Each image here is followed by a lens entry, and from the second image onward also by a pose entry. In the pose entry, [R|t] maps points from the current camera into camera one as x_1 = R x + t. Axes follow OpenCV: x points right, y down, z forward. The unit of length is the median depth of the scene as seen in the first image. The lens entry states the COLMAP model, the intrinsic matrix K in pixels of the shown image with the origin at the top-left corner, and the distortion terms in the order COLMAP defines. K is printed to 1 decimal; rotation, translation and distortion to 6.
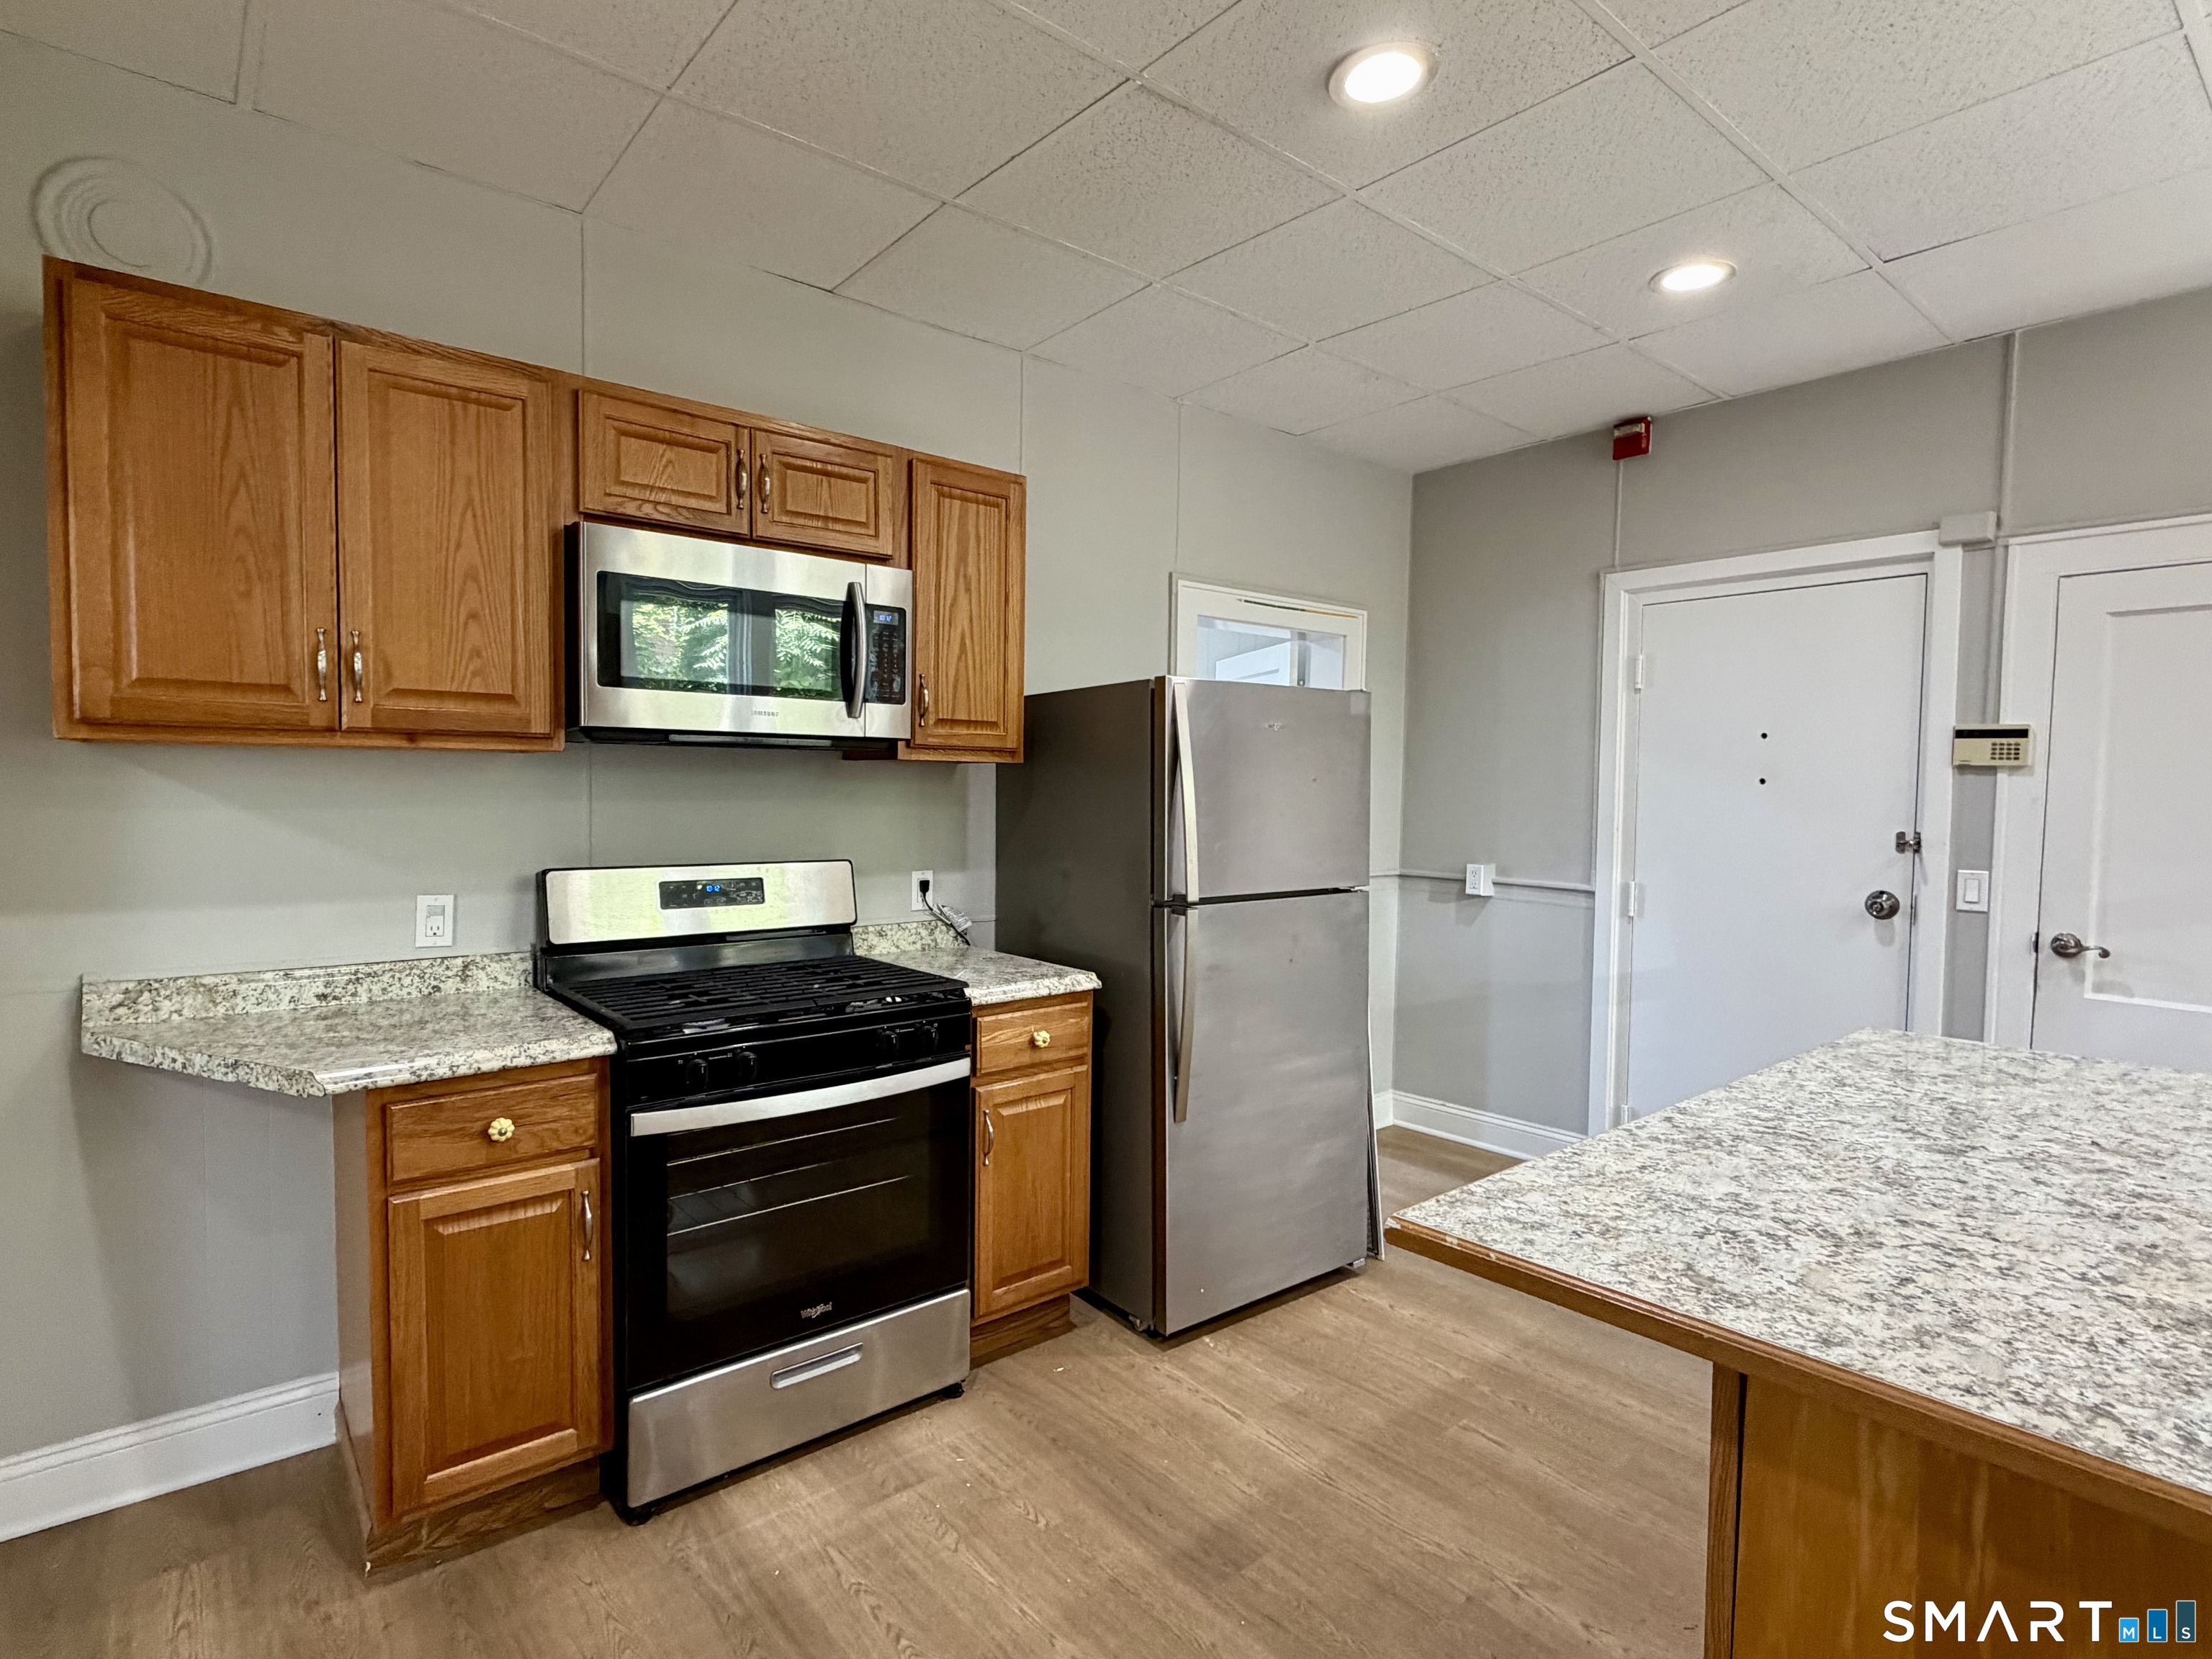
lens RADIAL K [[1093.3, 0, 1106.0], [0, 1093.3, 829.5], [0, 0, 1]] dist [-0.000011, 0.000195]
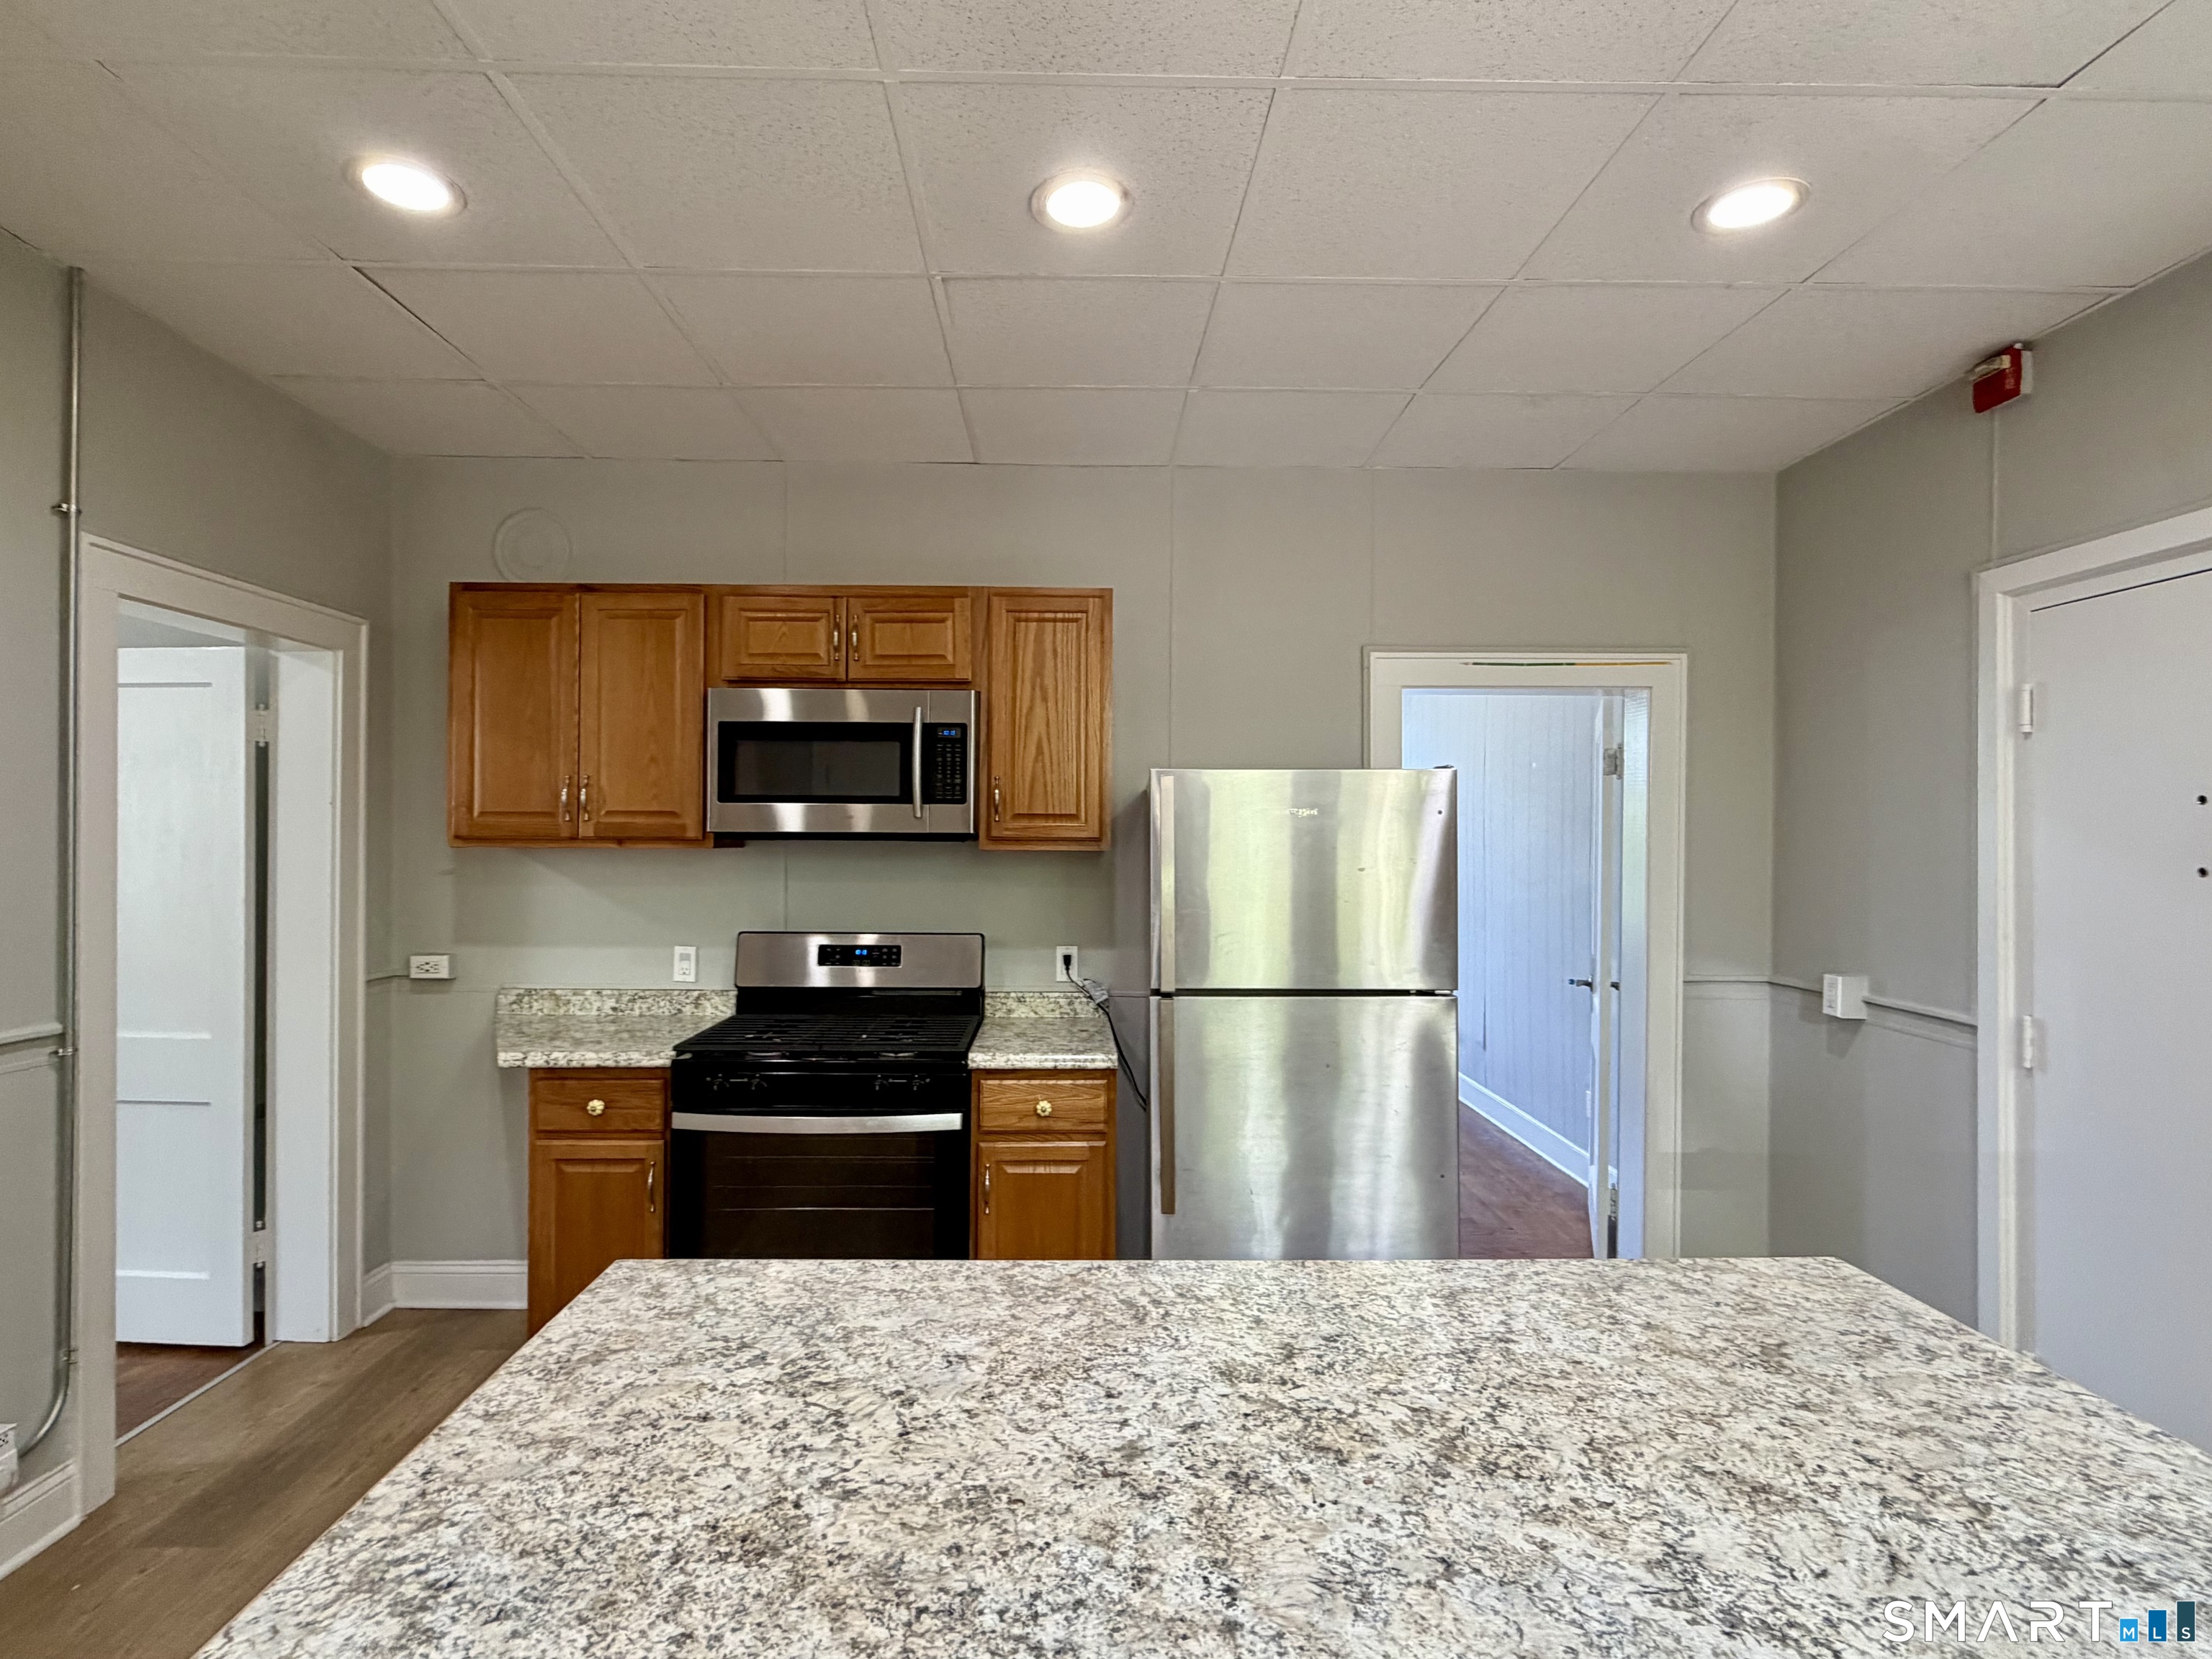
lens RADIAL K [[1093.3, 0, 1106.0], [0, 1093.3, 829.5], [0, 0, 1]] dist [-0.000011, 0.000195]
pose [[0.792224, -0.012893, -0.610094, 0.867770], [-0.021845, 0.998537, -0.049468, -0.042757], [0.609839, 0.052517, 0.790783, 0.217650]]
